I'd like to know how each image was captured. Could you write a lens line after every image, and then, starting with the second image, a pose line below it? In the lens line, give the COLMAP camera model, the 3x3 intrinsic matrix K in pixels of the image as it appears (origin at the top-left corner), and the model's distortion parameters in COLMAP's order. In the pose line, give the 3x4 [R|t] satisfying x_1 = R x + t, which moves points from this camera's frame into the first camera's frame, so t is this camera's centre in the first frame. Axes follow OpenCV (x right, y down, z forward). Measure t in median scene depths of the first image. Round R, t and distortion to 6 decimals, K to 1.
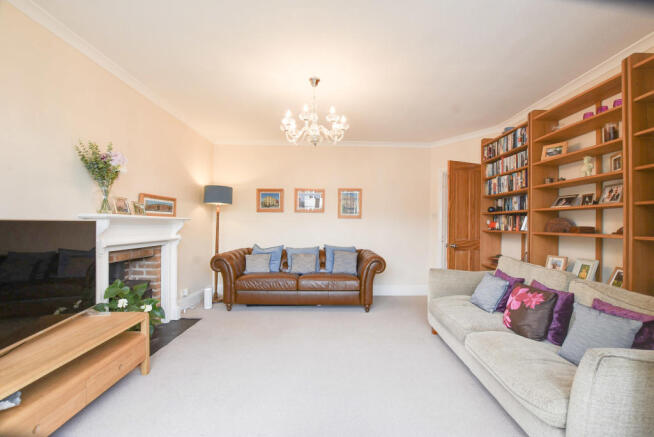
lens RADIAL K [[292.8, 0, 335.8], [0, 292.8, 220.8], [0, 0, 1]] dist [-0.042003, 0.011351]
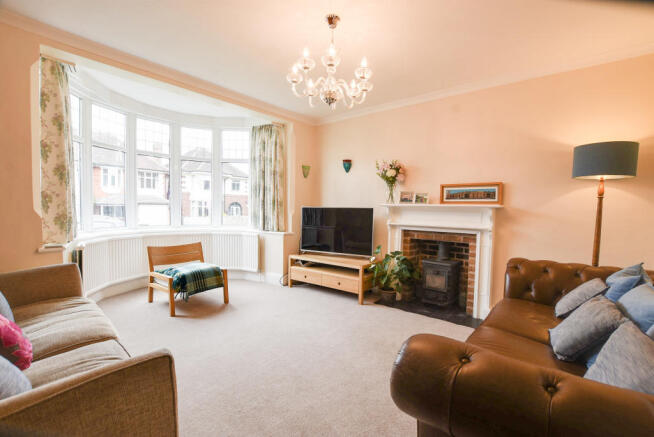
lens RADIAL K [[292.8, 0, 335.8], [0, 292.8, 220.8], [0, 0, 1]] dist [-0.042003, 0.011351]
pose [[-0.634235, 0.019649, -0.772890, 0.481103], [-0.012732, 0.999276, 0.035852, 0.011921], [0.773035, 0.032580, -0.633526, 1.361205]]
